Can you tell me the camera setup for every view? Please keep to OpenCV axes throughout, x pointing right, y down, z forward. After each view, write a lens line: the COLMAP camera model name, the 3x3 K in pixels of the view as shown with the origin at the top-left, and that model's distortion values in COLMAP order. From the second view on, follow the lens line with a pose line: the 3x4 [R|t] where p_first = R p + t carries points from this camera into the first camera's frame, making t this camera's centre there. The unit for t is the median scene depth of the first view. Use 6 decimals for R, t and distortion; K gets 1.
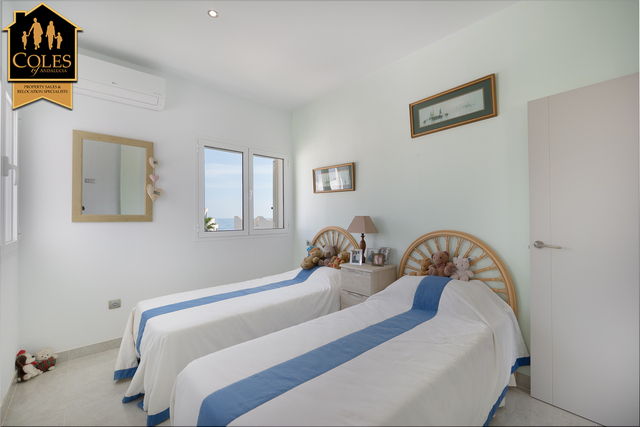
lens RADIAL K [[266.5, 0, 317.3], [0, 266.5, 214.5], [0, 0, 1]] dist [0.000375, -0.000283]
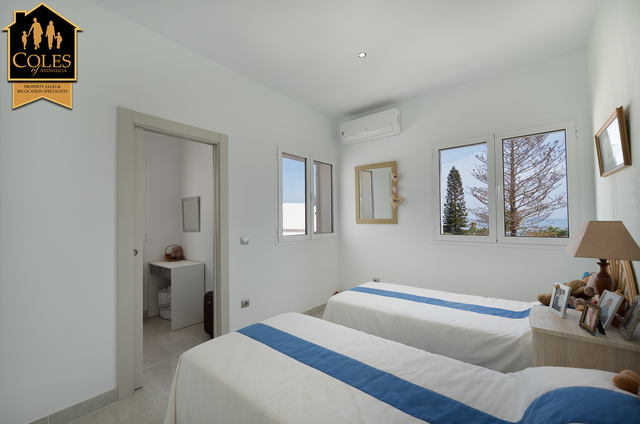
lens RADIAL K [[266.5, 0, 316.8], [0, 266.5, 216.1], [0, 0, 1]] dist [0.000375, -0.000283]
pose [[0.161767, -0.007318, -0.986802, 0.593221], [0.026023, 0.999656, -0.003147, -0.017571], [0.986486, -0.025171, 0.161902, 0.448752]]
